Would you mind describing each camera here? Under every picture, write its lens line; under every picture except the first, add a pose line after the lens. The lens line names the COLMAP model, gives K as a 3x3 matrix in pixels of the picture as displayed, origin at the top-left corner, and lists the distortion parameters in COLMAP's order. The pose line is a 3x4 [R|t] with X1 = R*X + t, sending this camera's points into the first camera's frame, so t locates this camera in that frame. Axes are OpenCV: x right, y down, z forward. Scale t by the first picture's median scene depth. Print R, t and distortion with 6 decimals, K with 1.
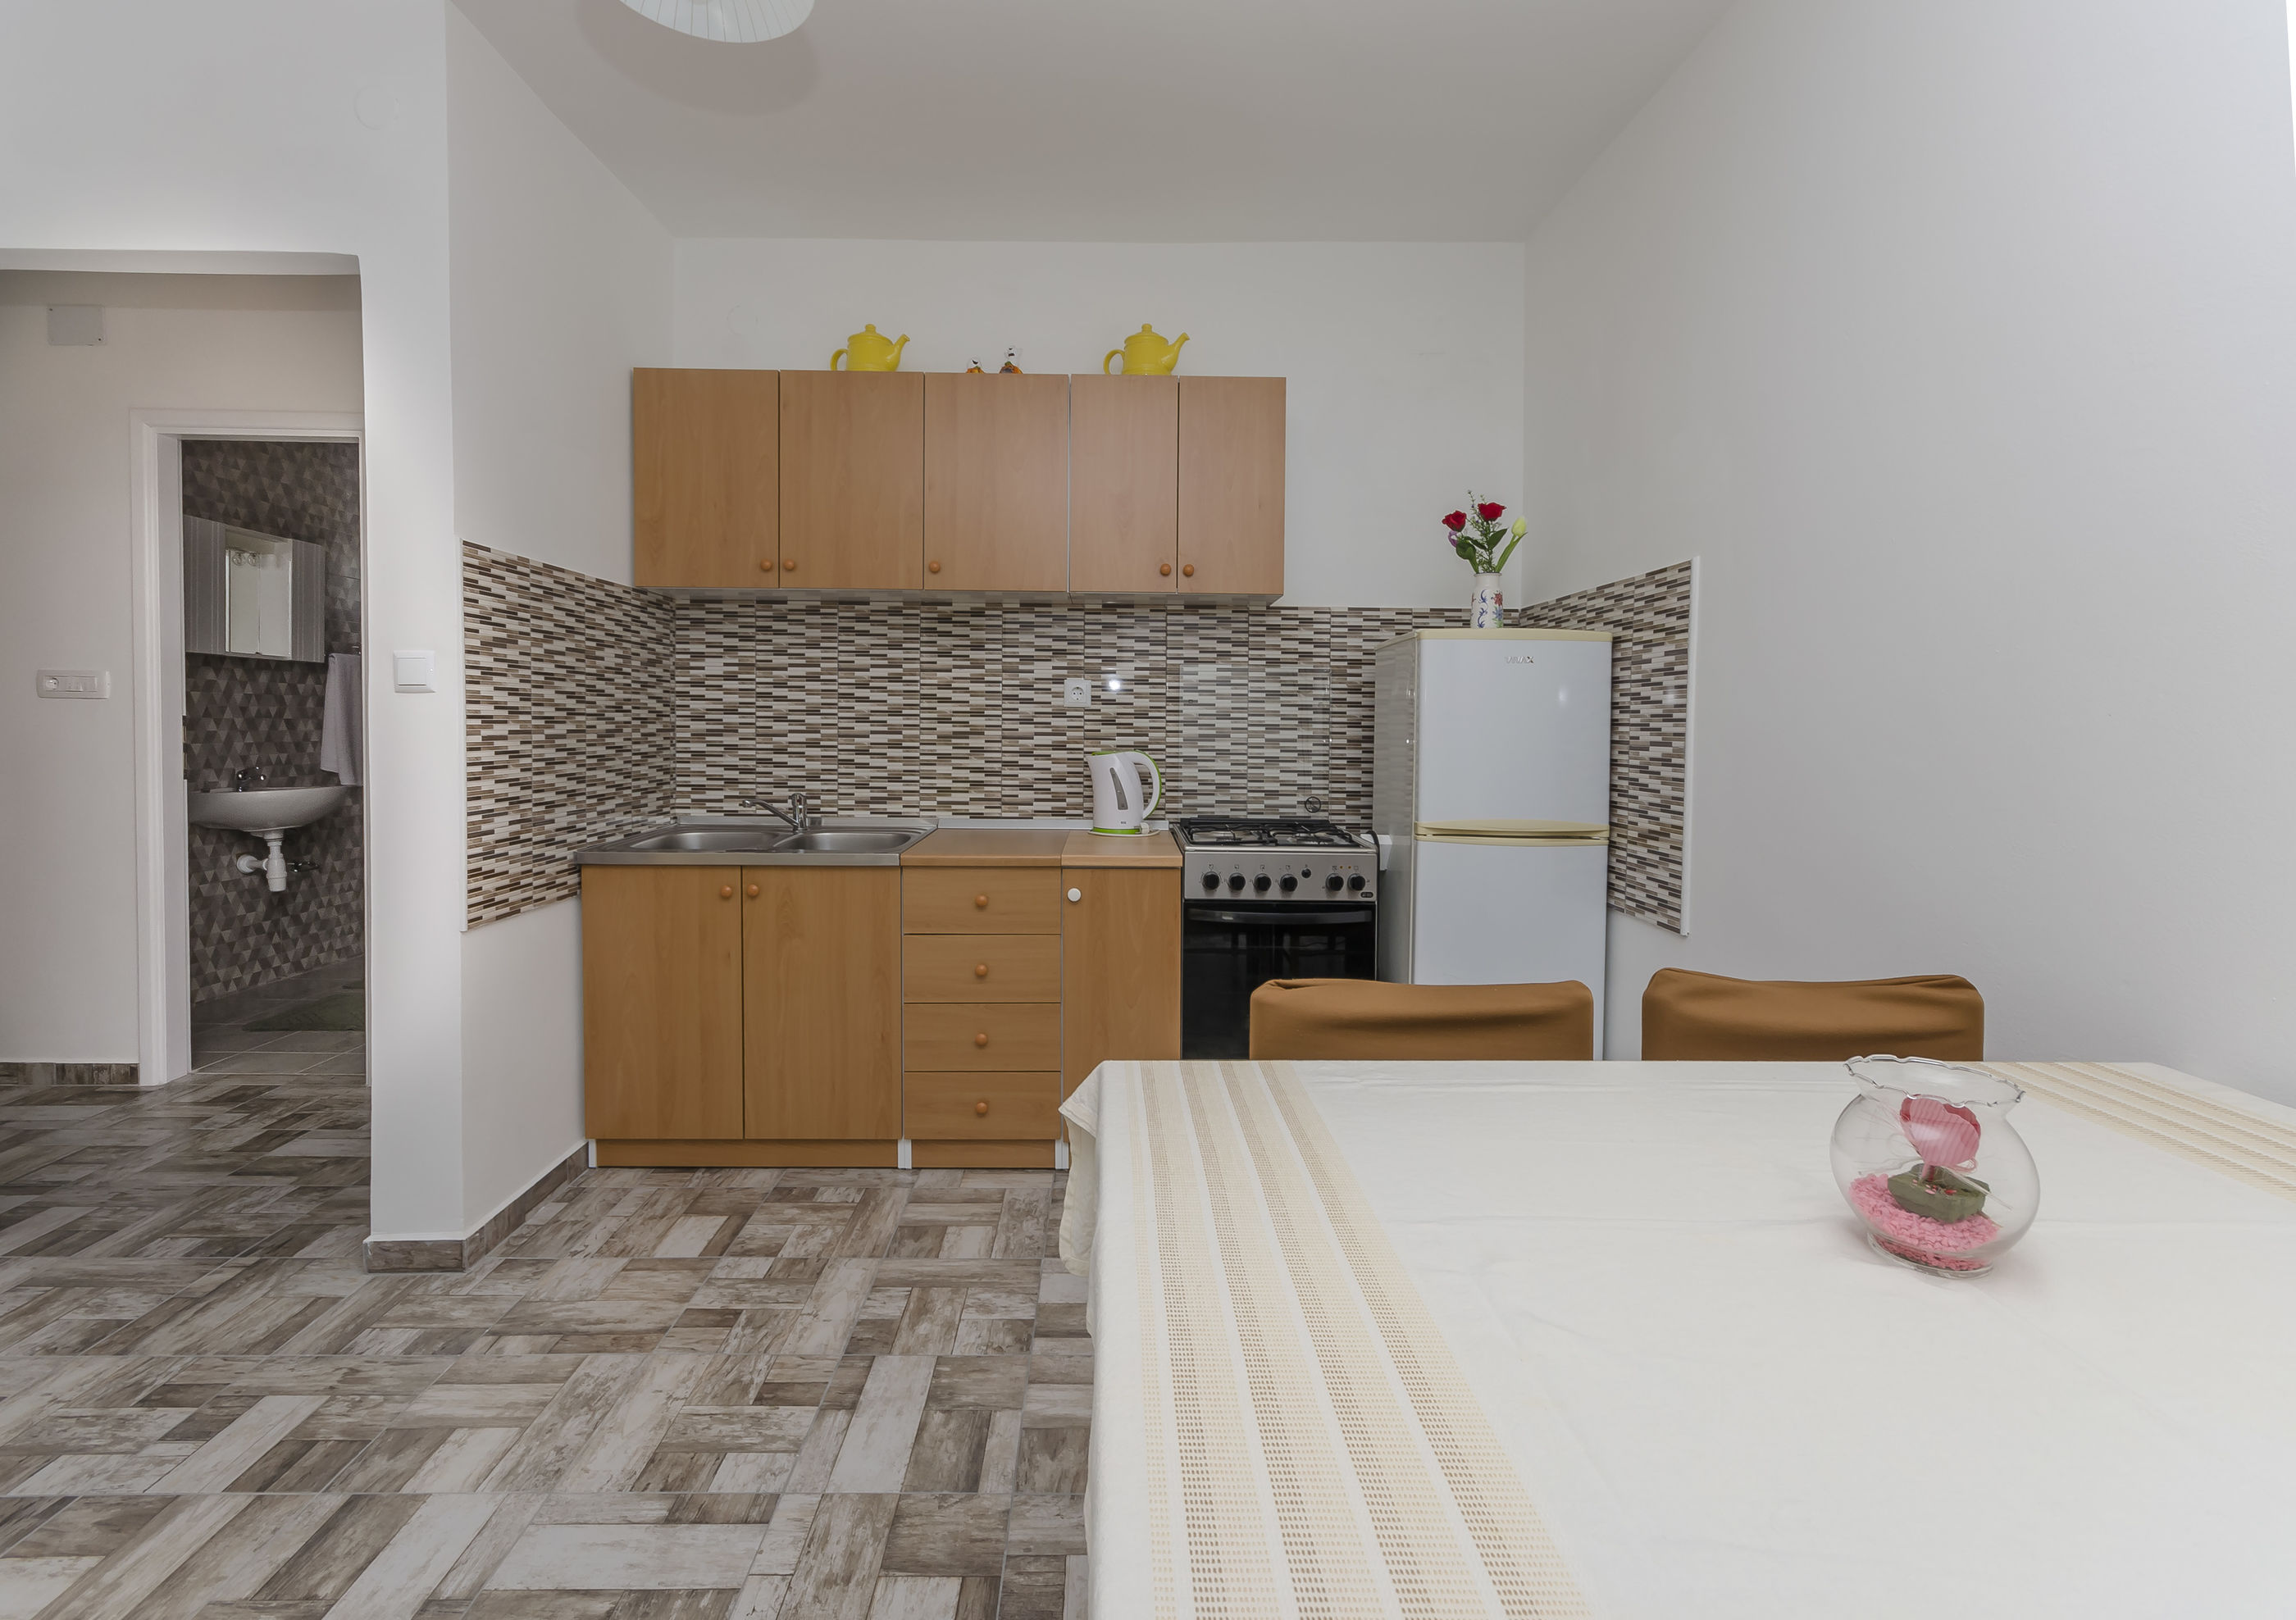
lens RADIAL K [[1052.4, 0, 1138.9], [0, 1052.4, 722.9], [0, 0, 1]] dist [-0.000874, 0.001096]
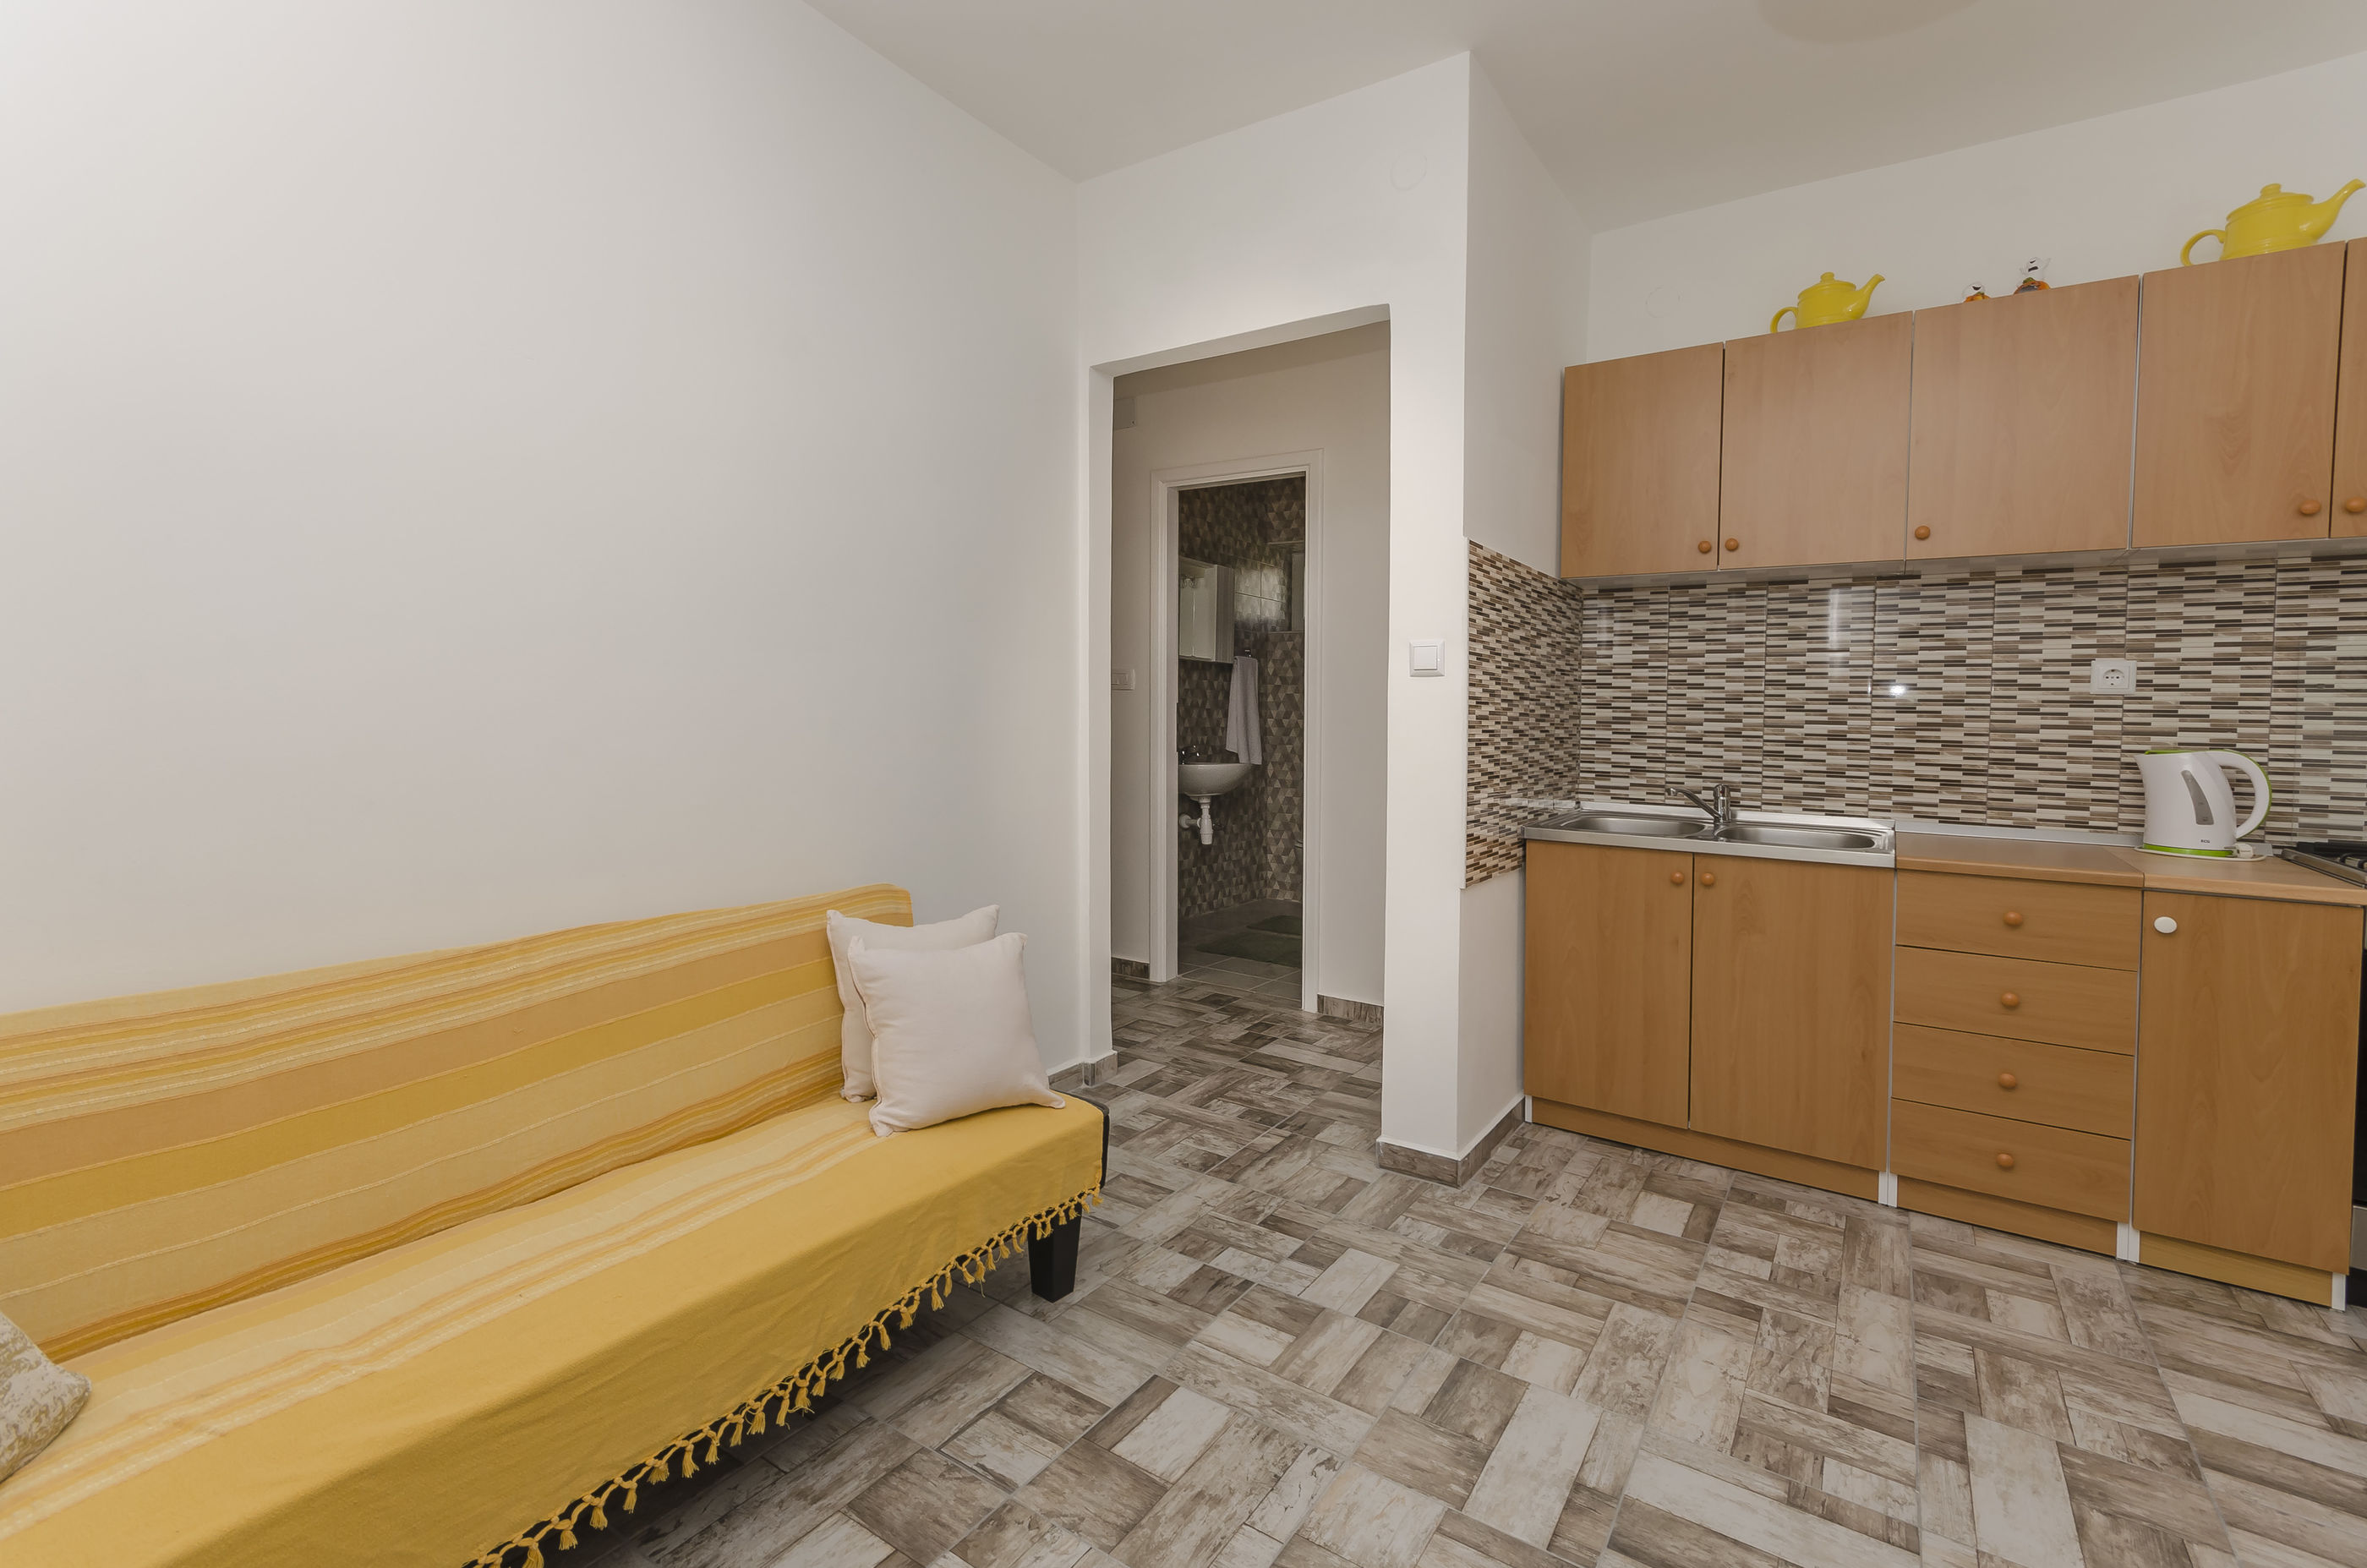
lens RADIAL K [[1041.0, 0, 1178.3], [0, 1041.0, 742.3], [0, 0, 1]] dist [0.008213, -0.000756]
pose [[0.821460, 0.025204, -0.569709, -0.219597], [-0.016970, 0.999661, 0.019756, 0.021156], [0.570014, -0.006561, 0.821609, -0.074542]]
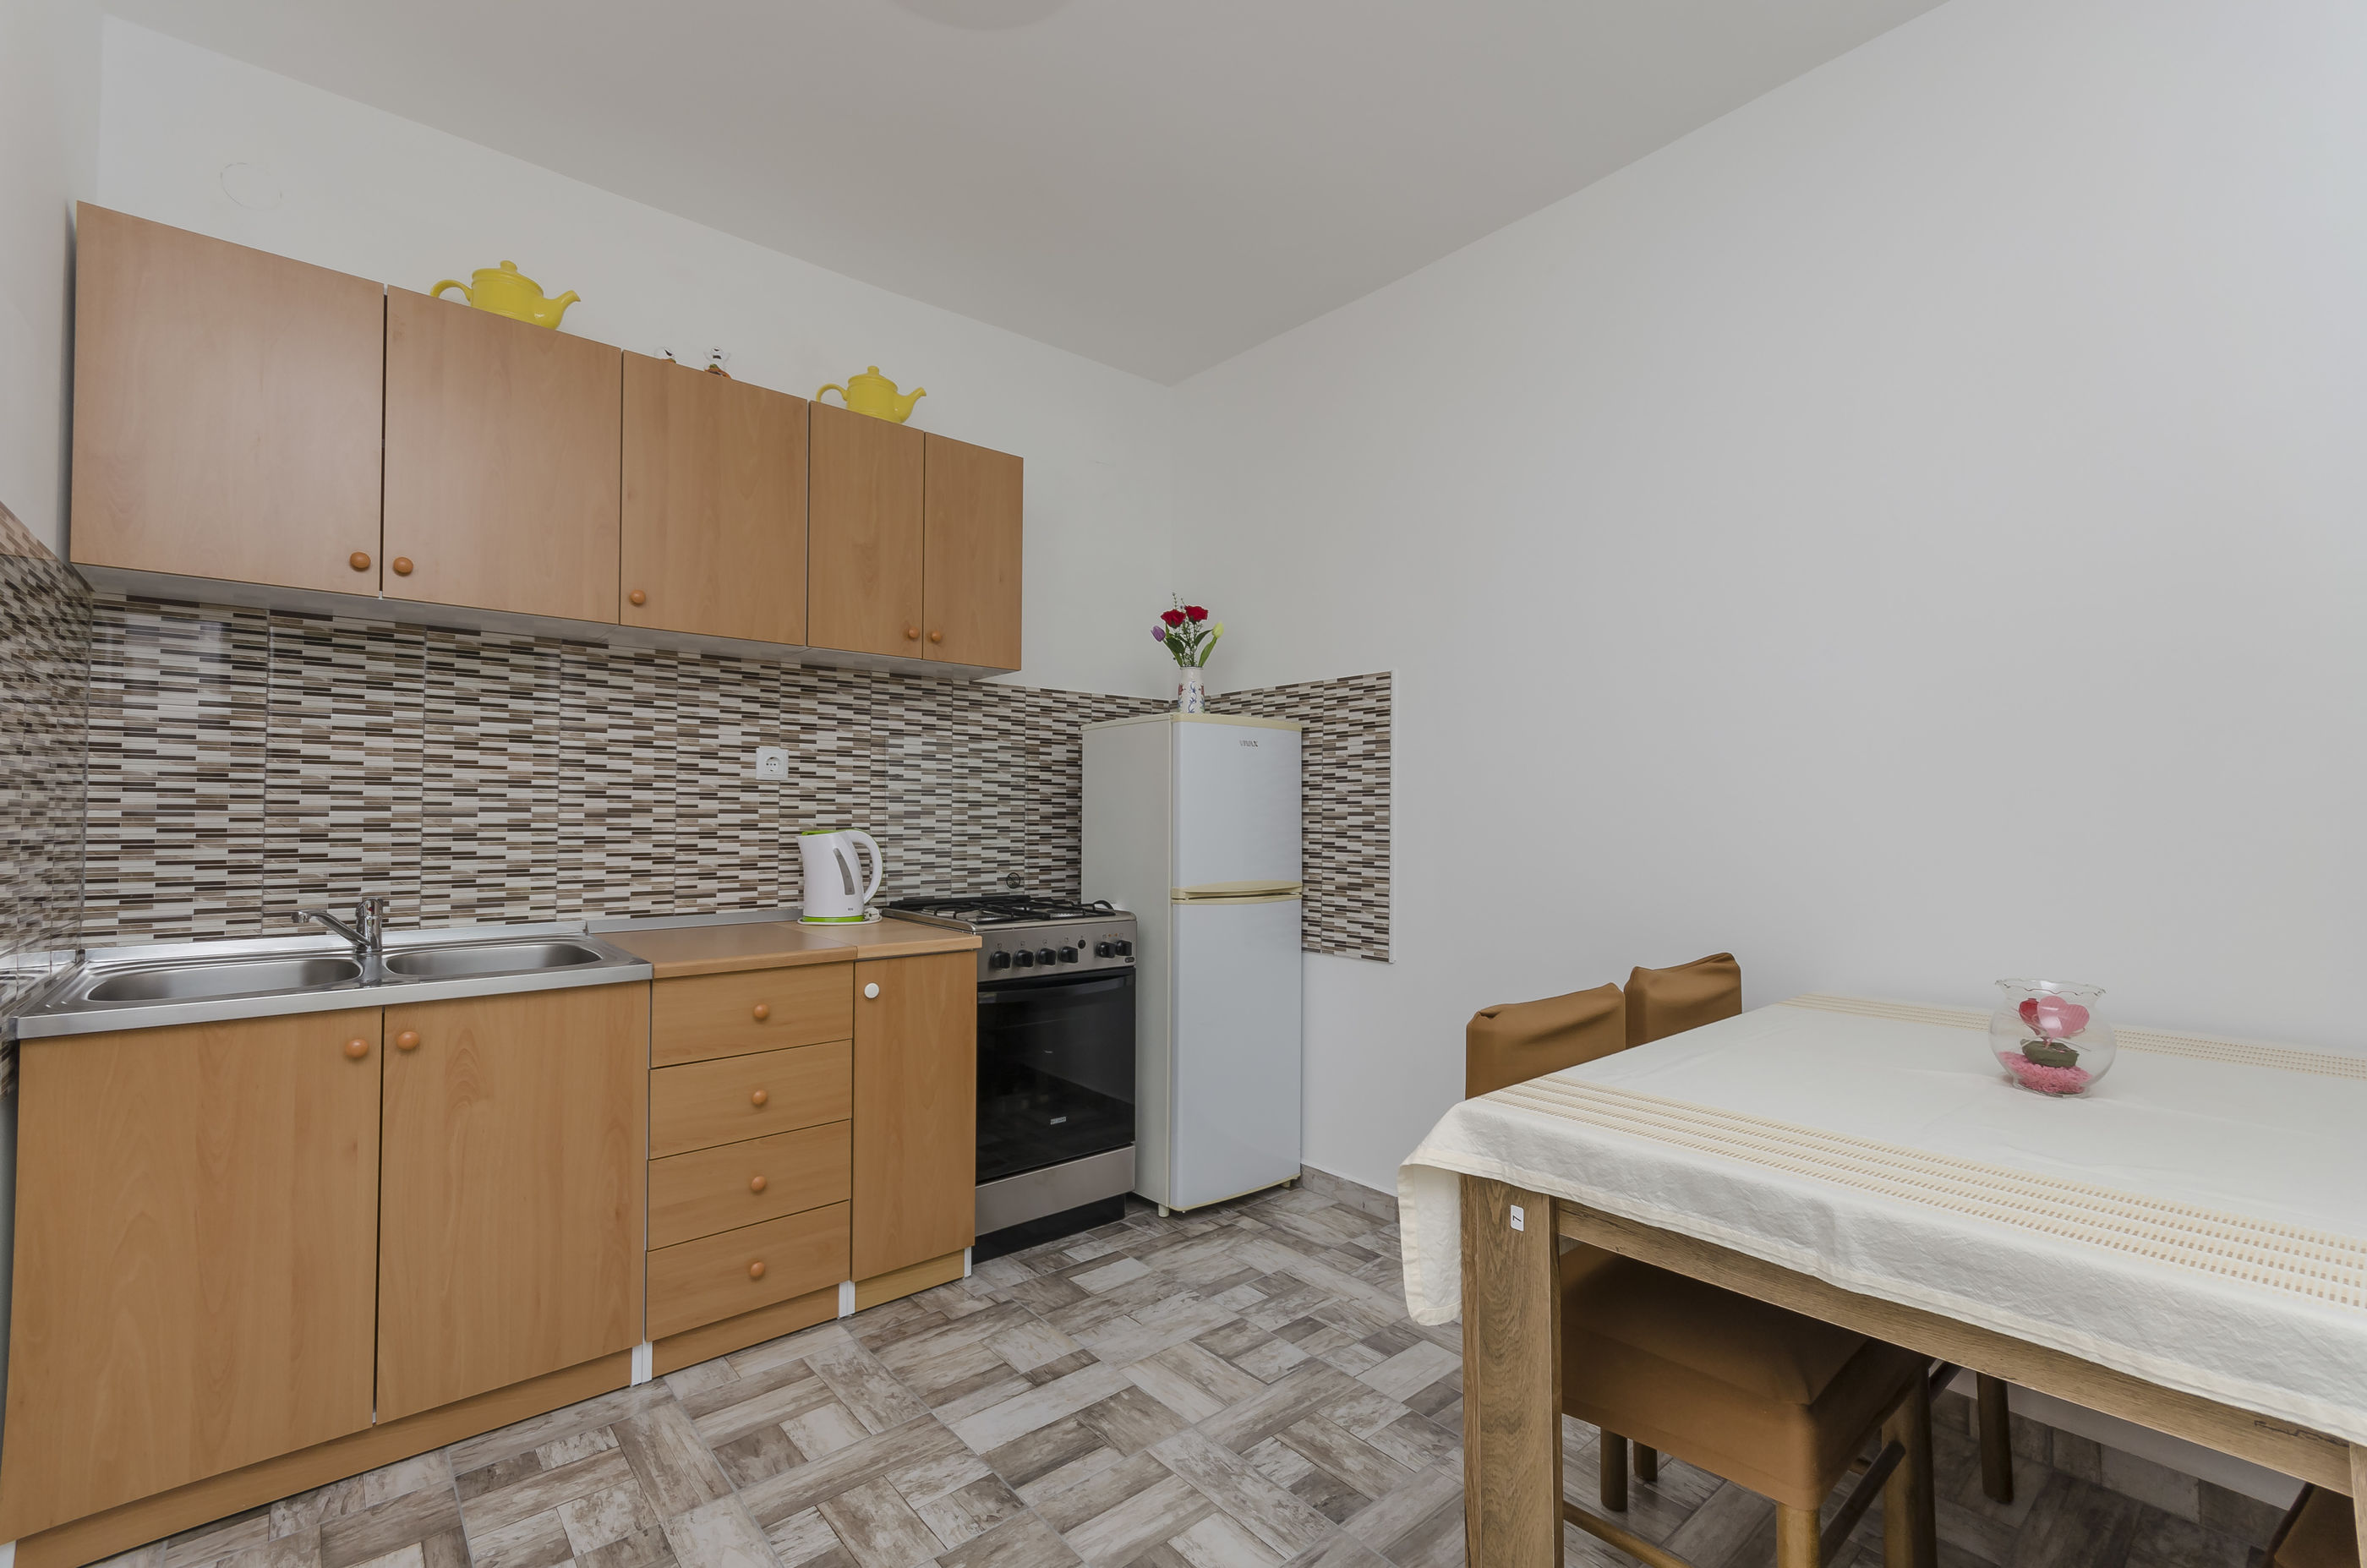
lens RADIAL K [[1025.7, 0, 1136.1], [0, 1025.7, 775.5], [0, 0, 1]] dist [0.006045, -0.000352]
pose [[0.769457, 0.021038, 0.638352, -0.427844], [0.003740, 0.999292, -0.037441, 0.016360], [-0.638687, 0.031197, 0.768834, 0.190341]]
